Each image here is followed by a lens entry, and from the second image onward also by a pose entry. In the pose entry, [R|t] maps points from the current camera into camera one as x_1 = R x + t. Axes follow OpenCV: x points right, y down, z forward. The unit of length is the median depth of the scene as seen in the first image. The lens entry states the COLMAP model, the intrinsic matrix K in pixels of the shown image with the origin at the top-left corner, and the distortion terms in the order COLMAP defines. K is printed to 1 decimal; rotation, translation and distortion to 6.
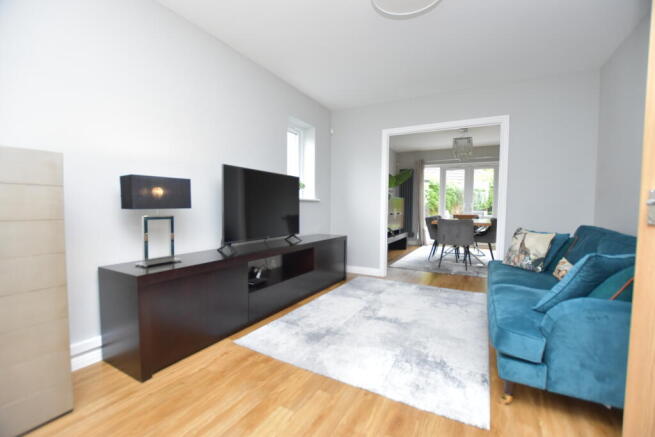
lens RADIAL K [[288.4, 0, 325.9], [0, 288.4, 219.8], [0, 0, 1]] dist [-0.028135, -0.000208]
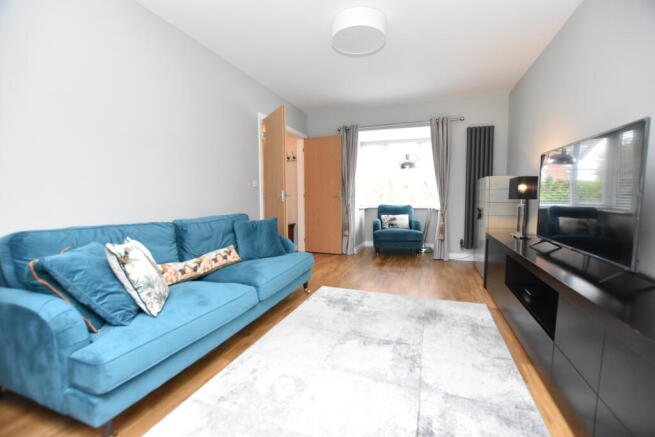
lens RADIAL K [[288.4, 0, 325.9], [0, 288.4, 219.8], [0, 0, 1]] dist [-0.028135, -0.000208]
pose [[-0.986976, -0.000521, -0.160868, 0.492506], [-0.021674, 0.991308, 0.129767, -0.080553], [0.159402, 0.131564, -0.978408, 1.762321]]
